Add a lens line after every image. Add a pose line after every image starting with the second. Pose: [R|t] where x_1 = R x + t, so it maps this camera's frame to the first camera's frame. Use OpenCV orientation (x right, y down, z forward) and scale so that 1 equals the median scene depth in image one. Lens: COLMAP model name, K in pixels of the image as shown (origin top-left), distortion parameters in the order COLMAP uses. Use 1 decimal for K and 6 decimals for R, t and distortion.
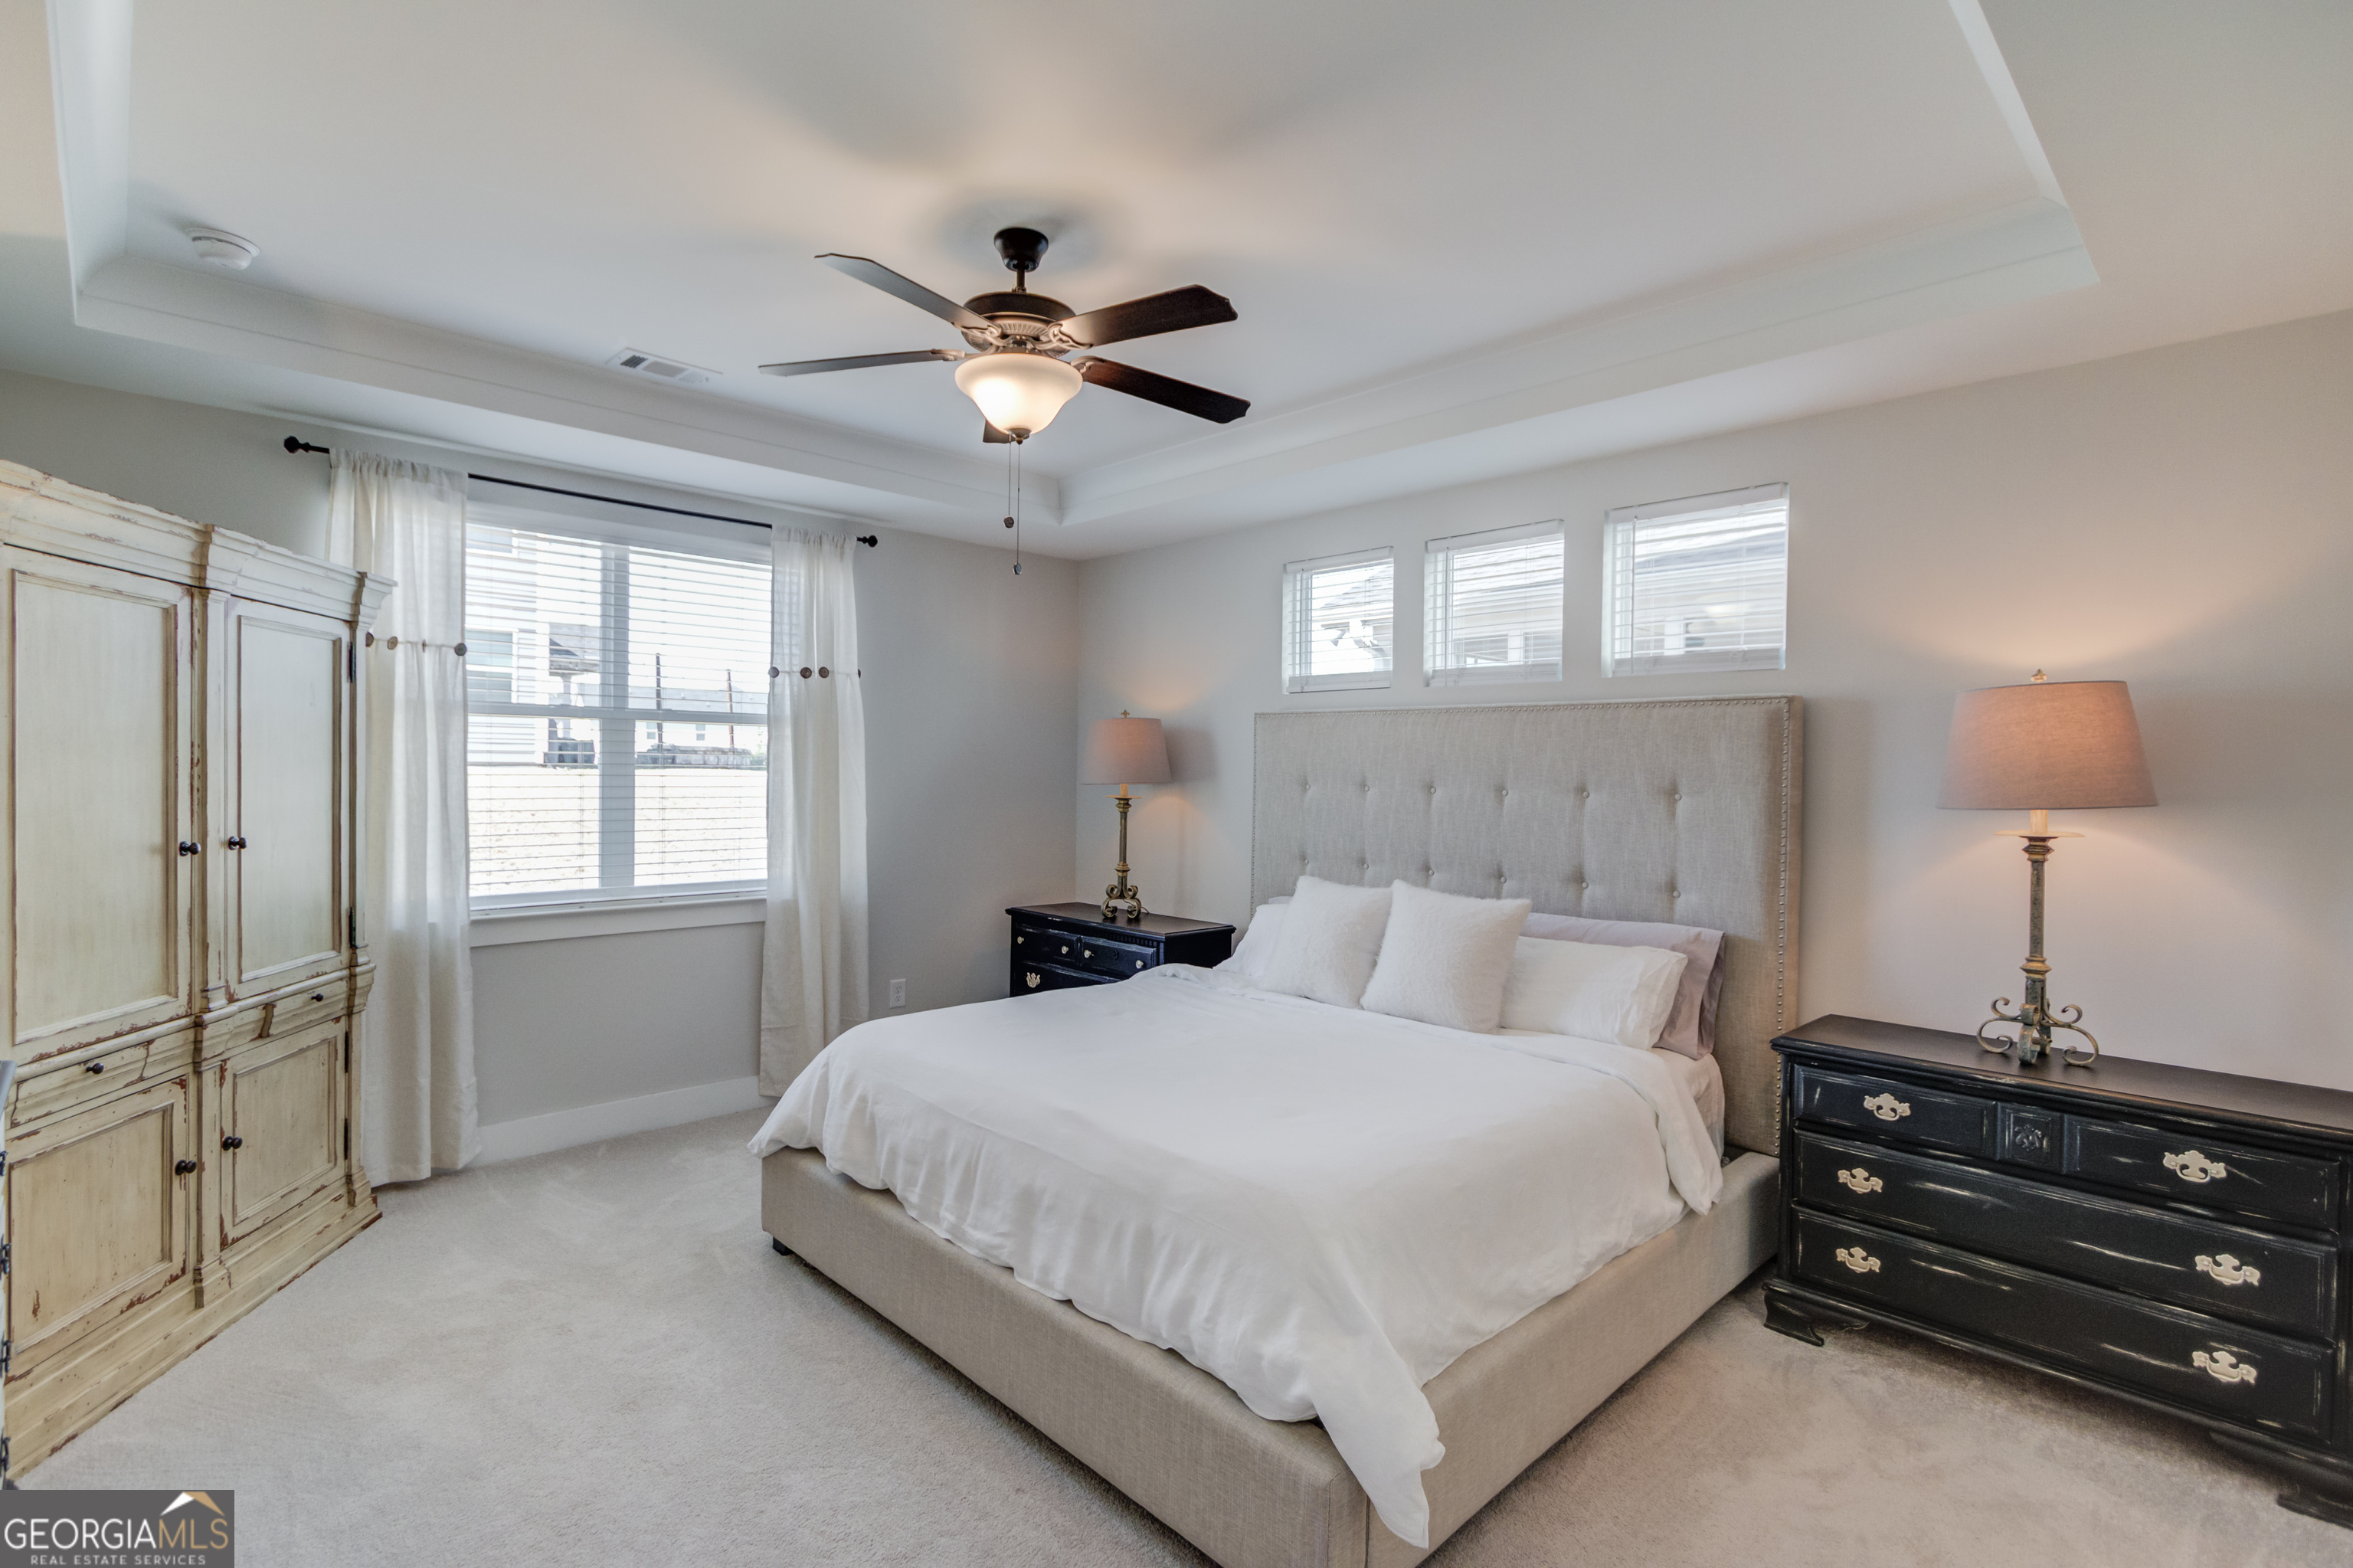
lens RADIAL K [[1128.0, 0, 1176.5], [0, 1128.0, 784.0], [0, 0, 1]] dist [-0.005176, -0.000599]
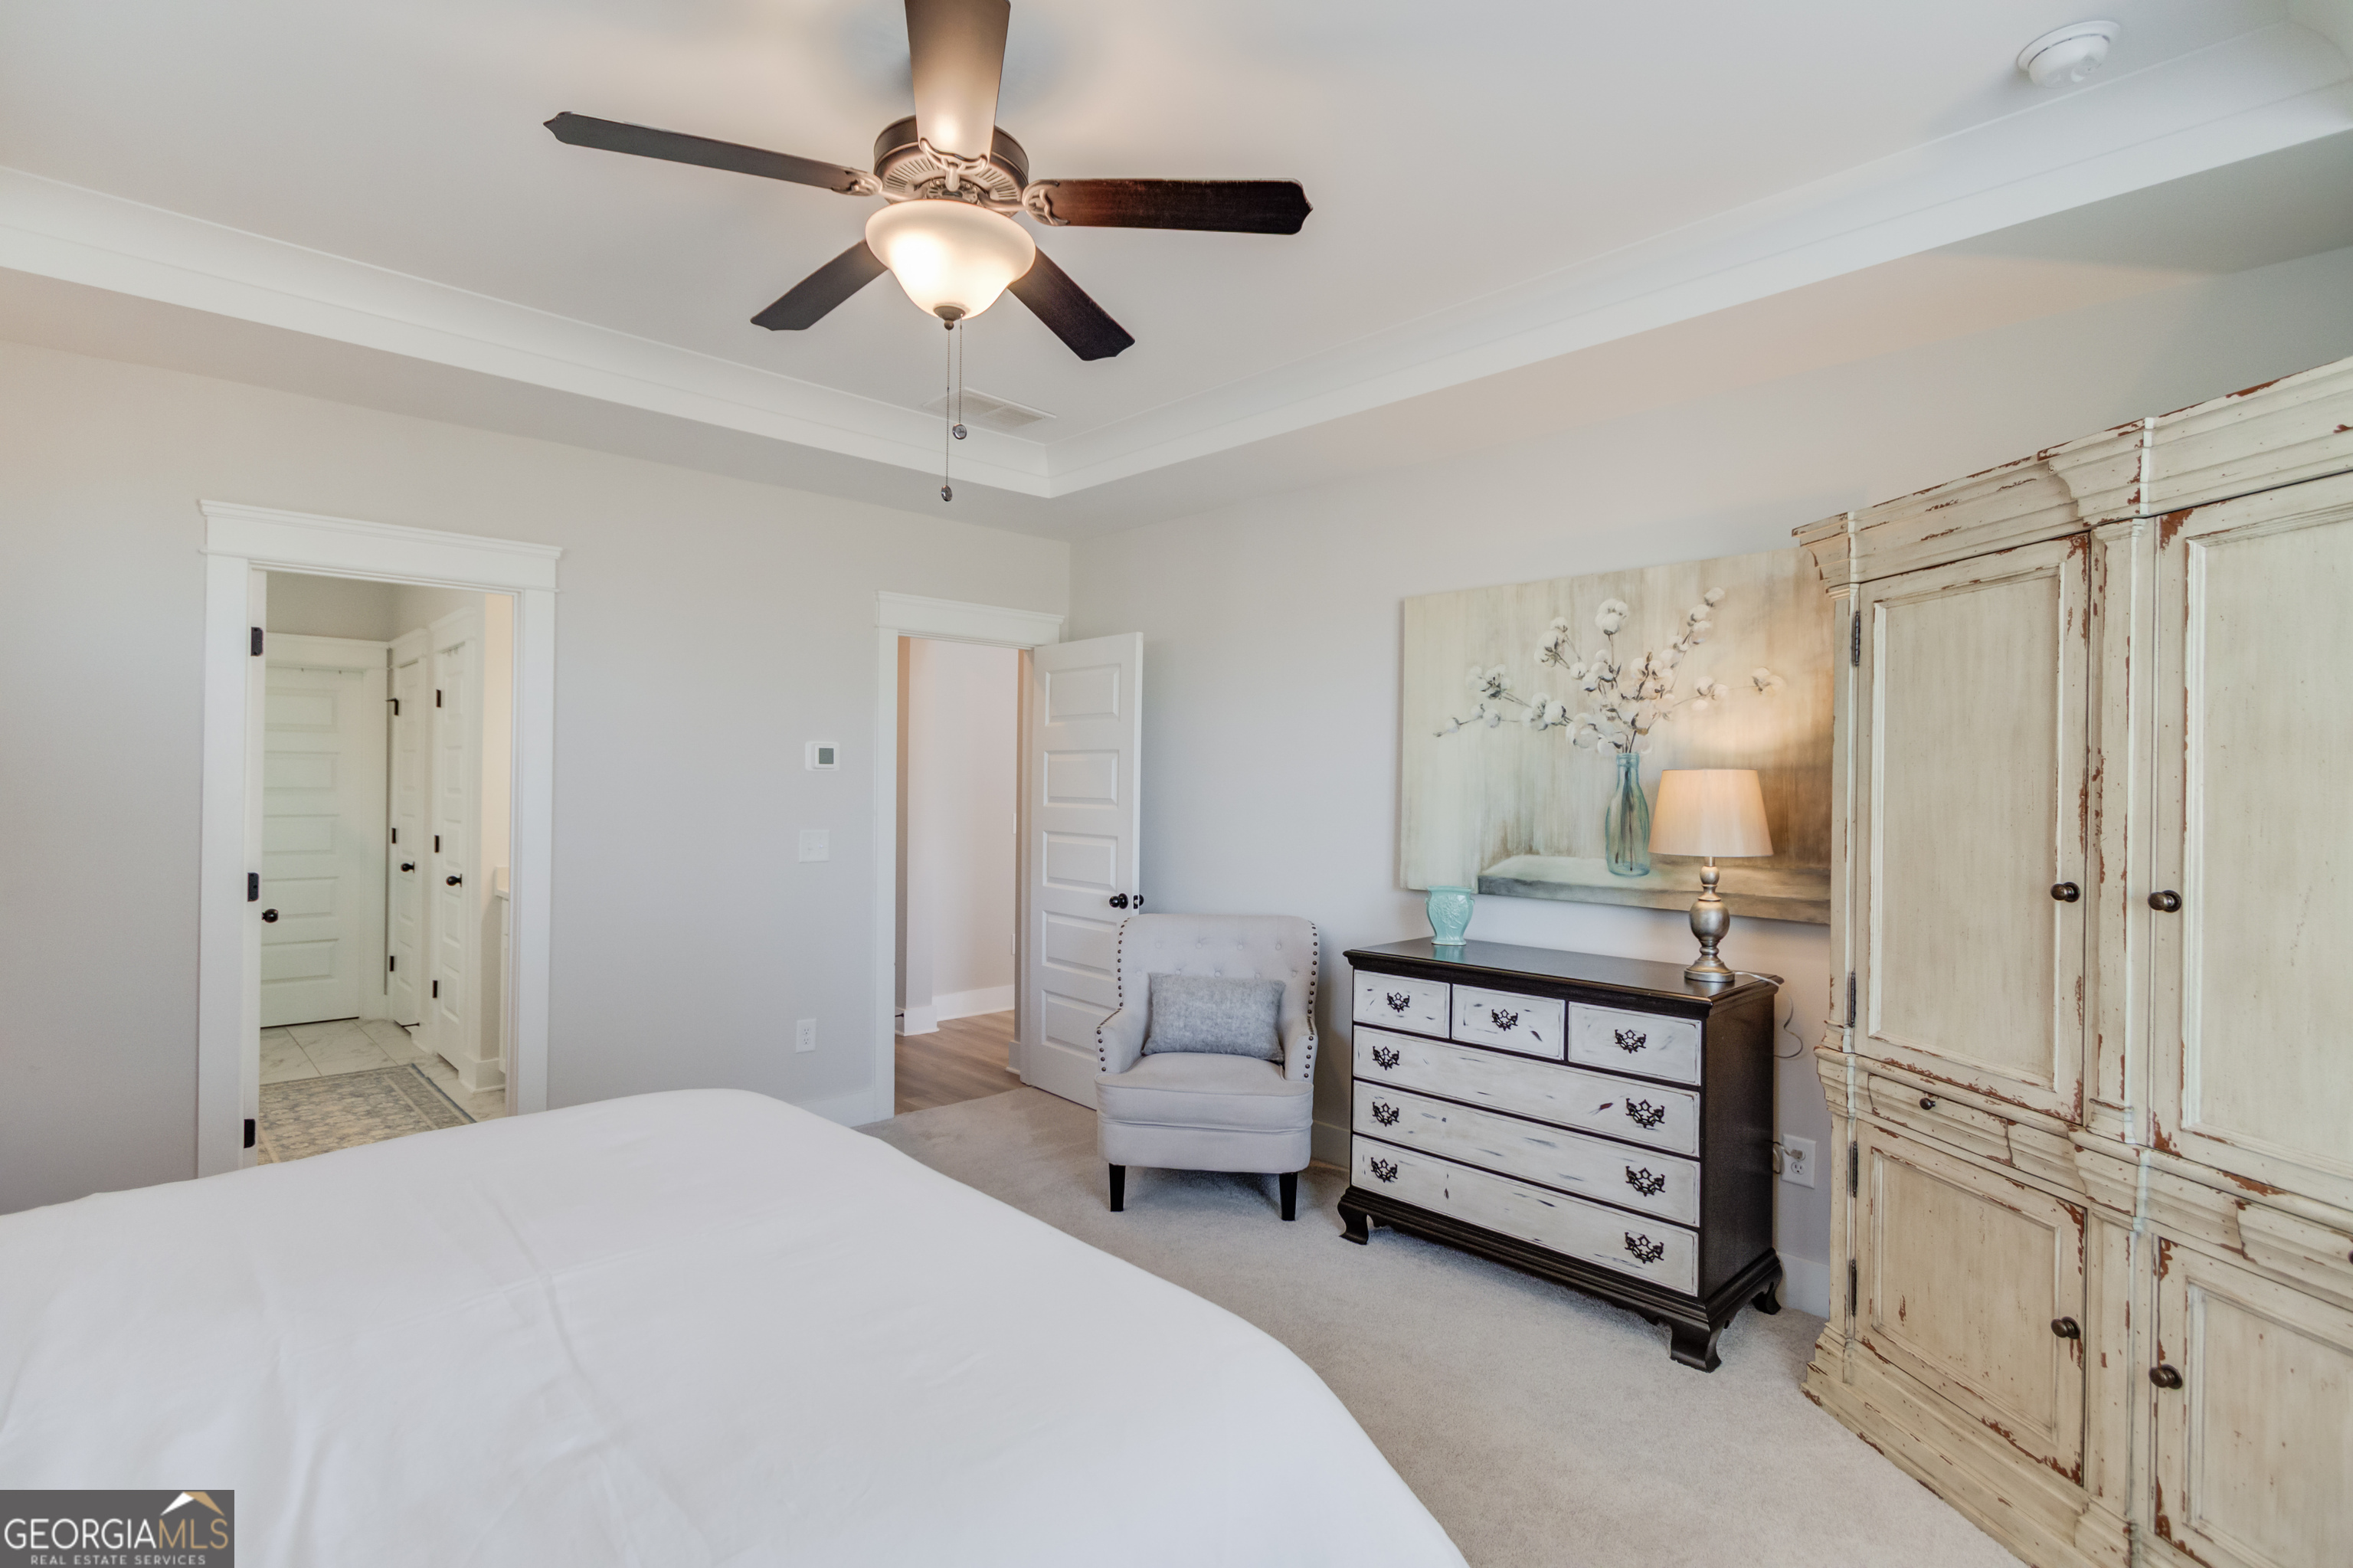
lens RADIAL K [[1051.5, 0, 1158.0], [0, 1051.5, 776.8], [0, 0, 1]] dist [-0.003697, -0.000012]
pose [[-0.999715, -0.023590, 0.003800, -0.301234], [-0.023572, 0.999711, 0.004652, -0.007352], [-0.003908, 0.004561, -0.999982, 1.771312]]
